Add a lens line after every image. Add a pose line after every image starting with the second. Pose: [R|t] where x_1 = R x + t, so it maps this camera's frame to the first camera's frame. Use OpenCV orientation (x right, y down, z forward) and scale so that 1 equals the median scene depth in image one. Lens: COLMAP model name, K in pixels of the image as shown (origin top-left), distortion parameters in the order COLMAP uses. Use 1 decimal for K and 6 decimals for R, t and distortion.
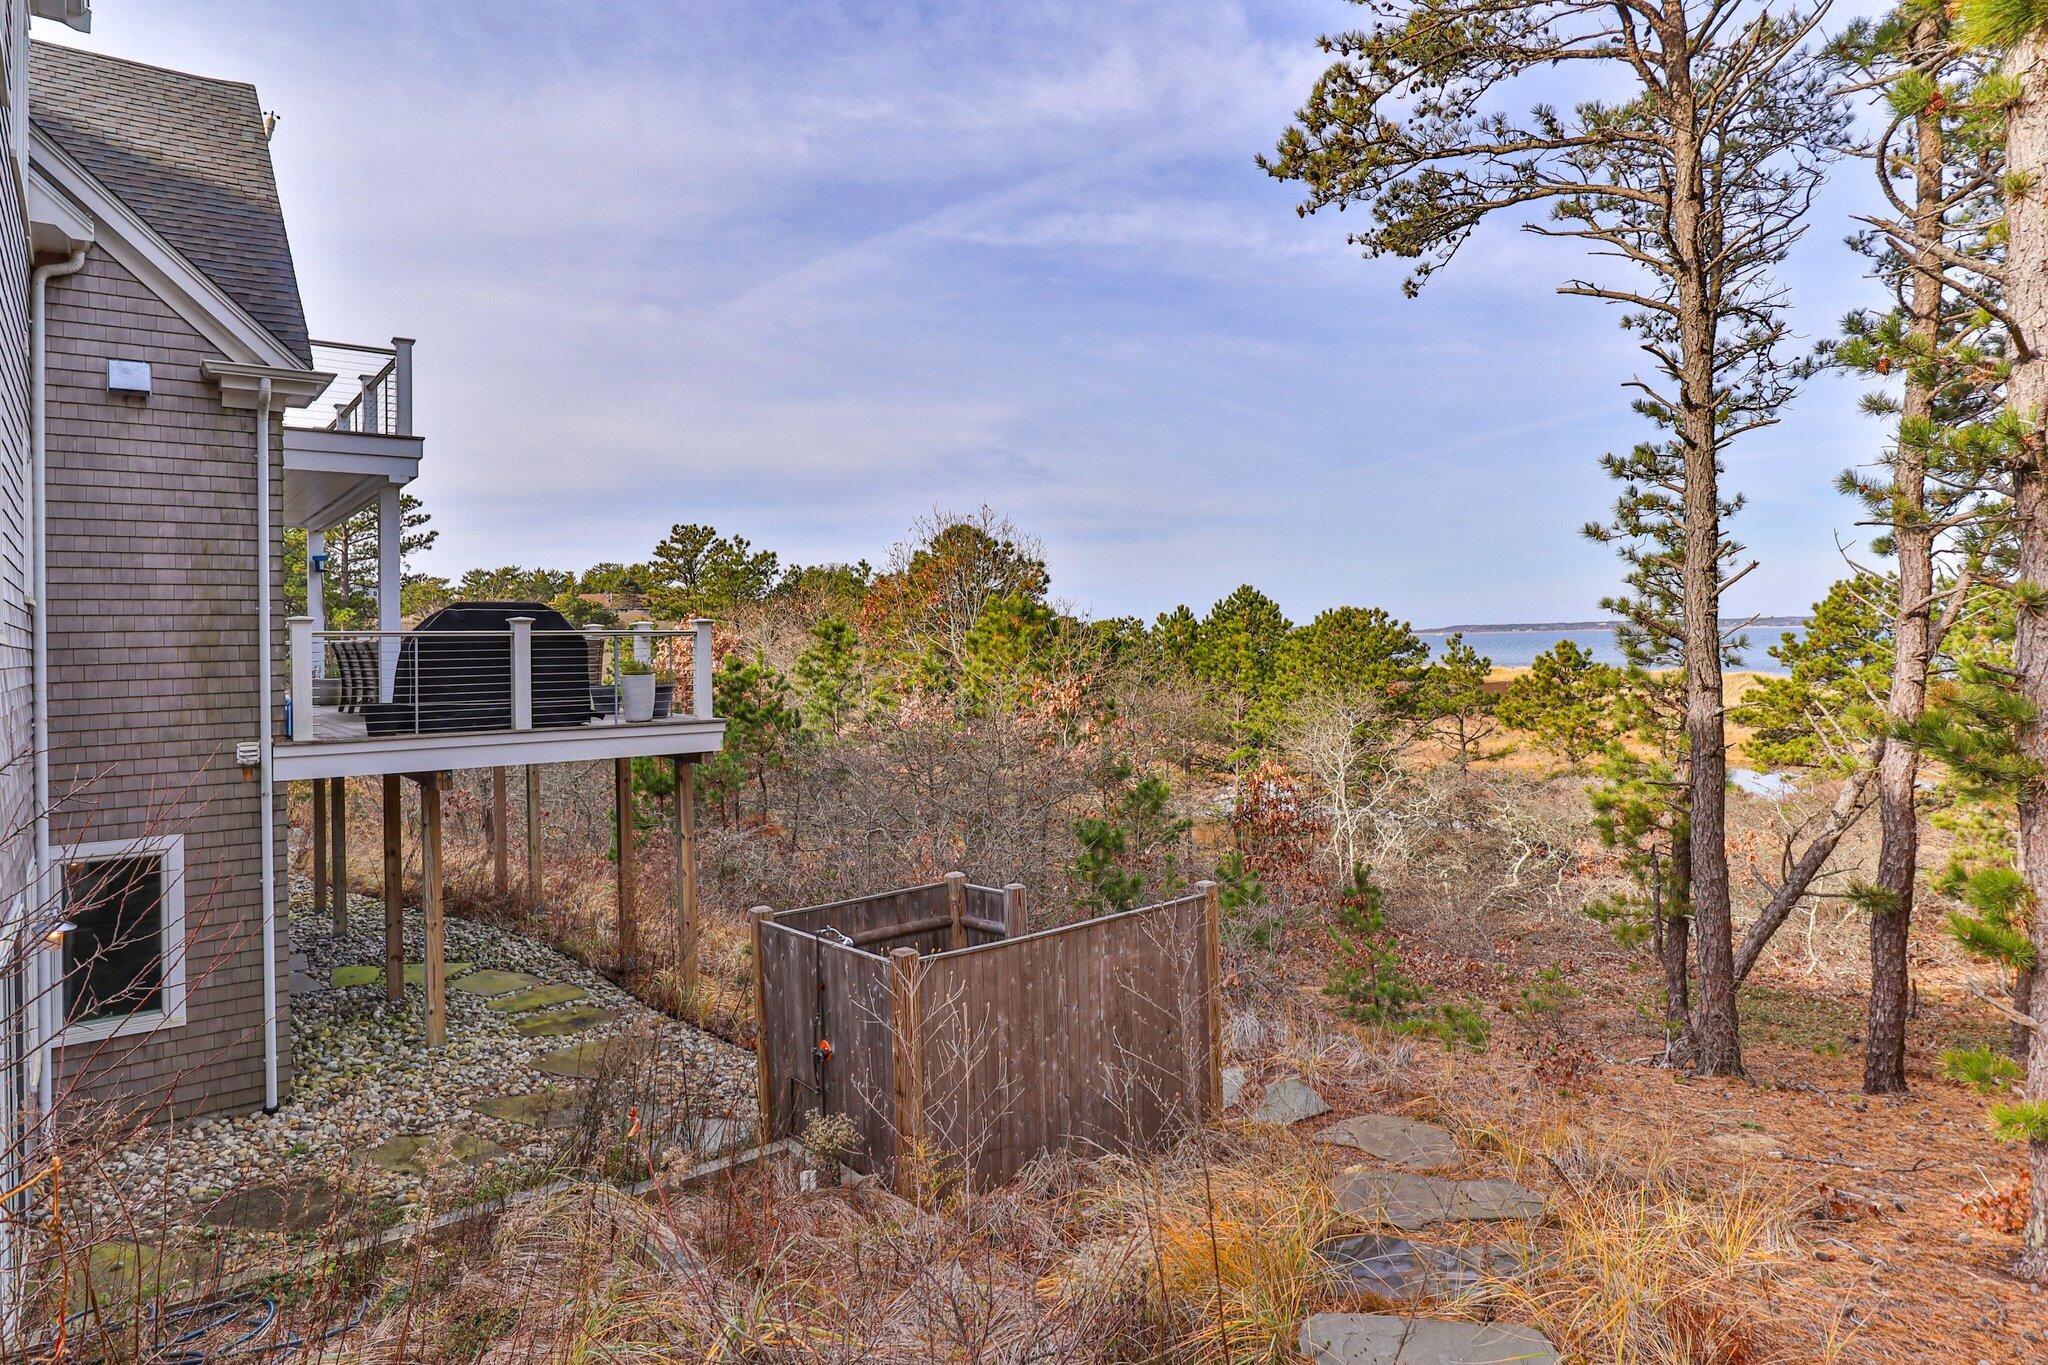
lens RADIAL K [[1177.0, 0, 1023.6], [0, 1177.0, 661.3], [0, 0, 1]] dist [-0.027654, 0.015848]
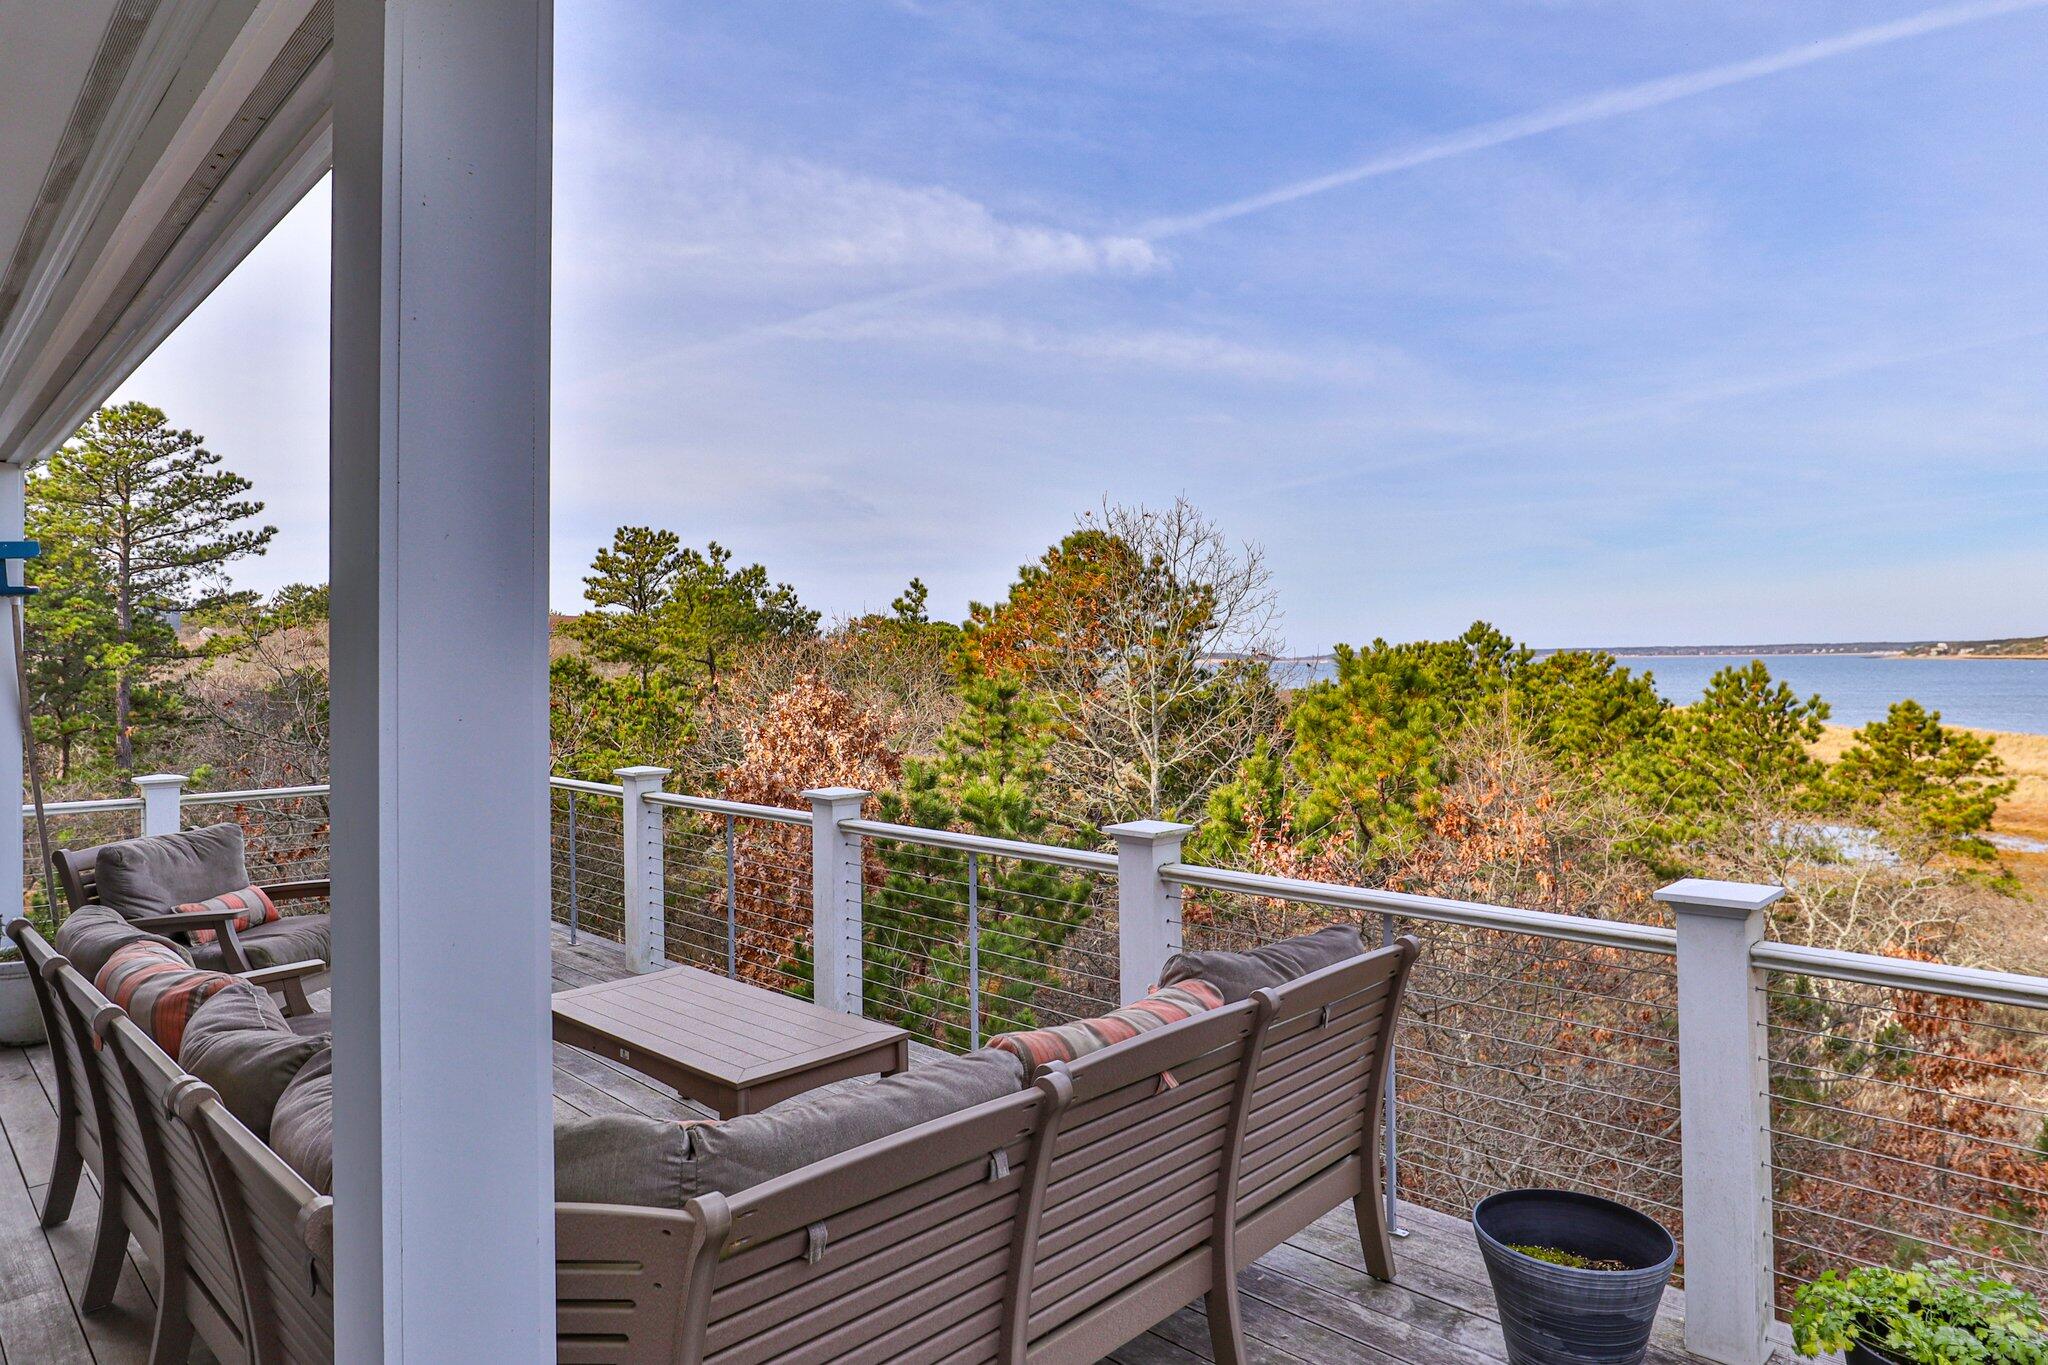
lens RADIAL K [[1177.0, 0, 1023.6], [0, 1177.0, 661.3], [0, 0, 1]] dist [-0.027654, 0.015848]
pose [[0.992284, 0.005152, 0.123881, -0.186059], [-0.002760, 0.999807, -0.019471, -0.026950], [-0.123957, 0.018978, 0.992106, 0.336329]]
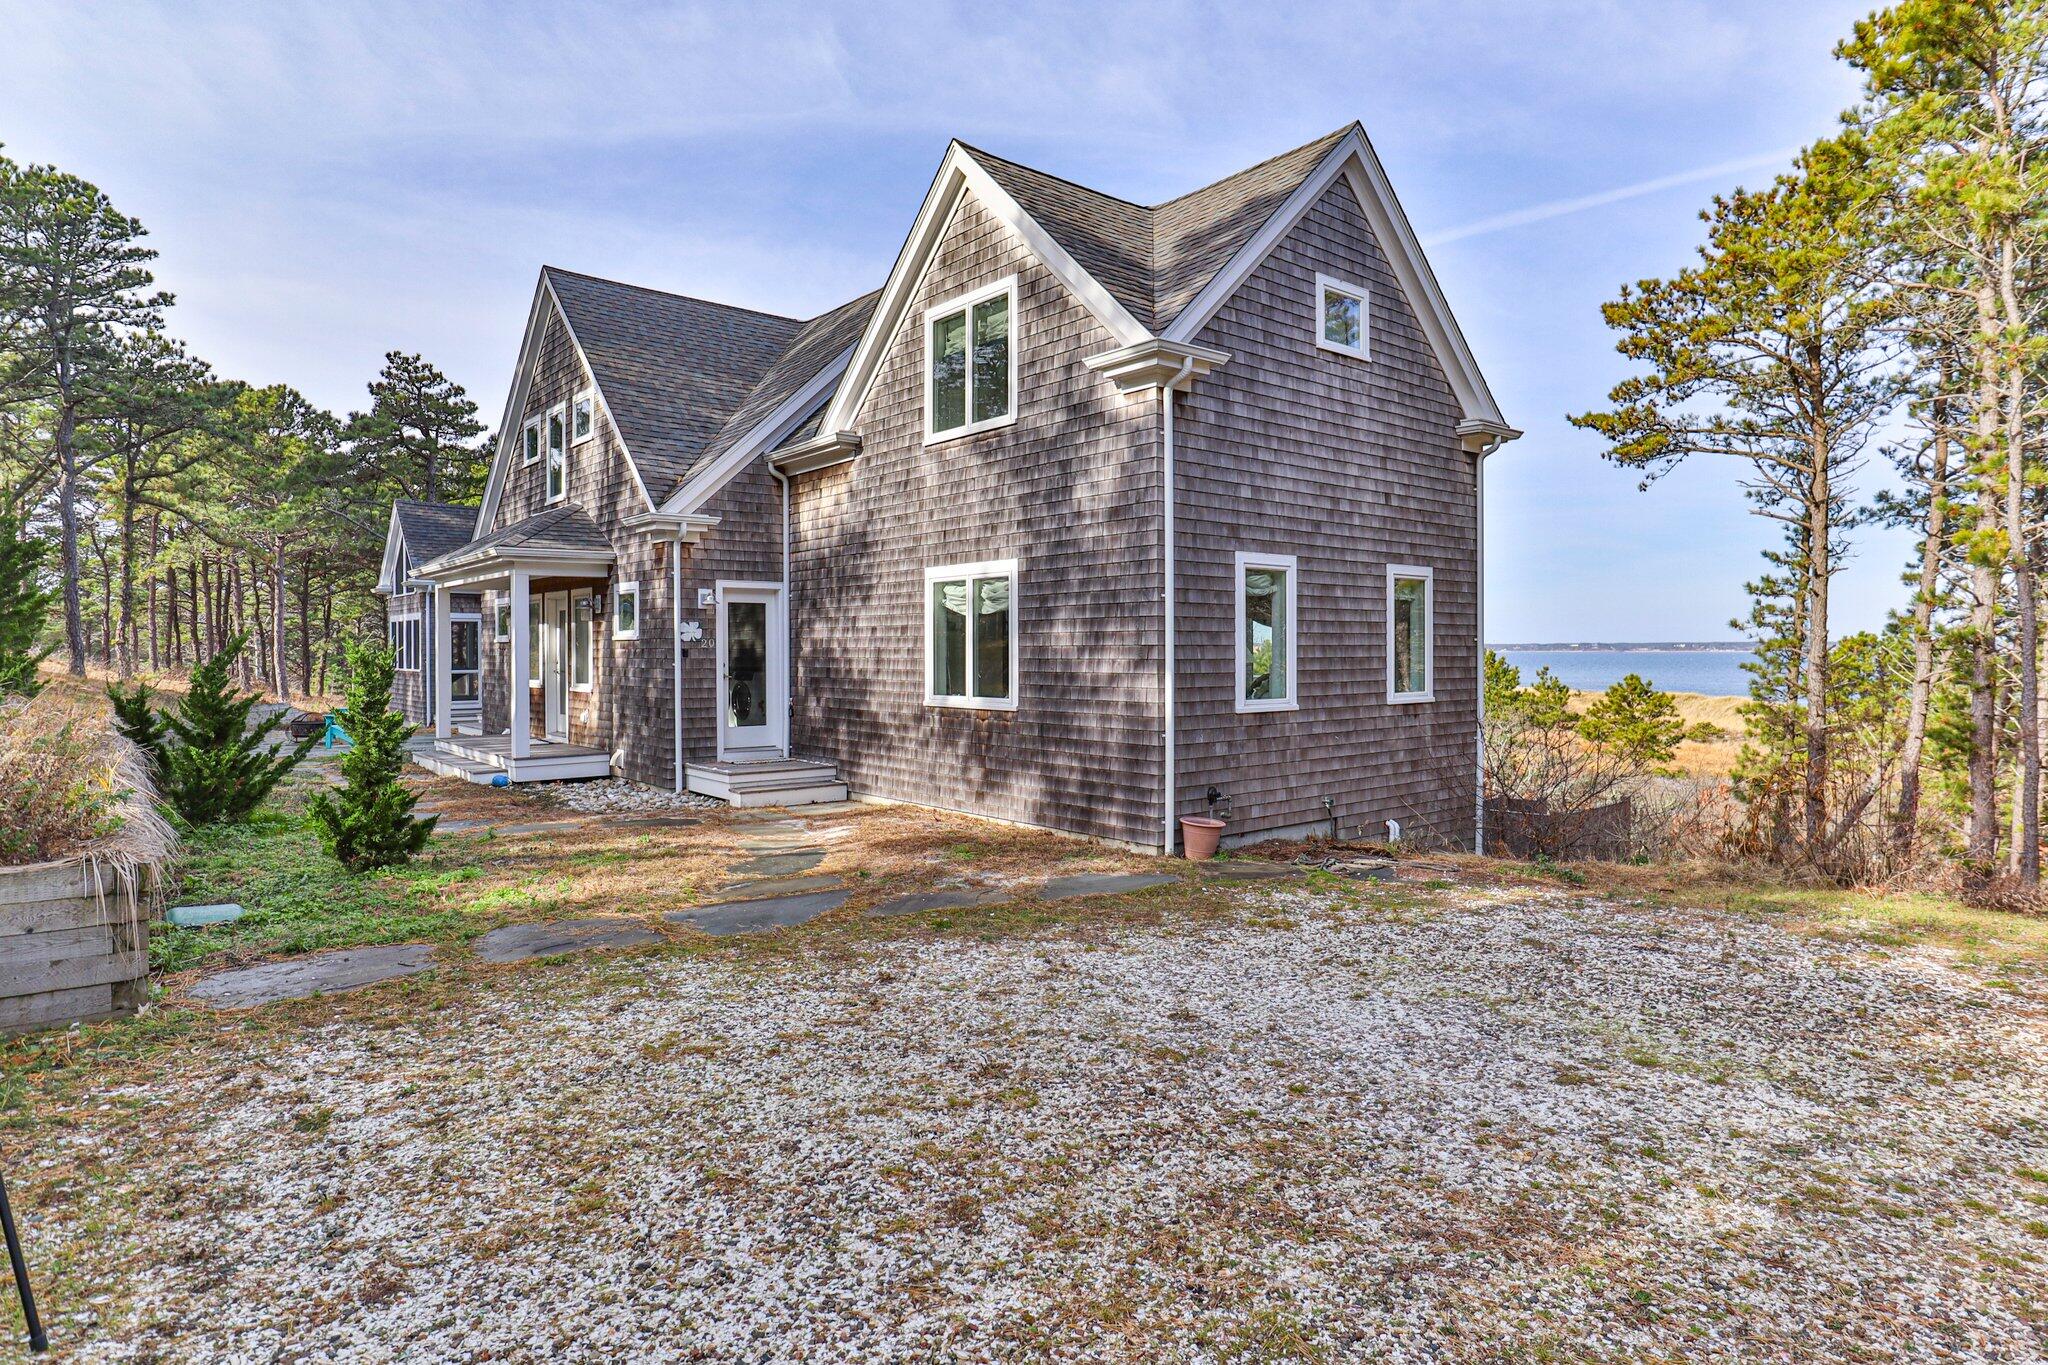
lens RADIAL K [[1177.0, 0, 1023.6], [0, 1177.0, 661.3], [0, 0, 1]] dist [-0.027654, 0.015848]
pose [[0.999352, 0.014912, 0.032757, -0.263158], [-0.014724, 0.999874, -0.005965, -0.014287], [-0.032841, 0.005479, 0.999446, -0.289521]]
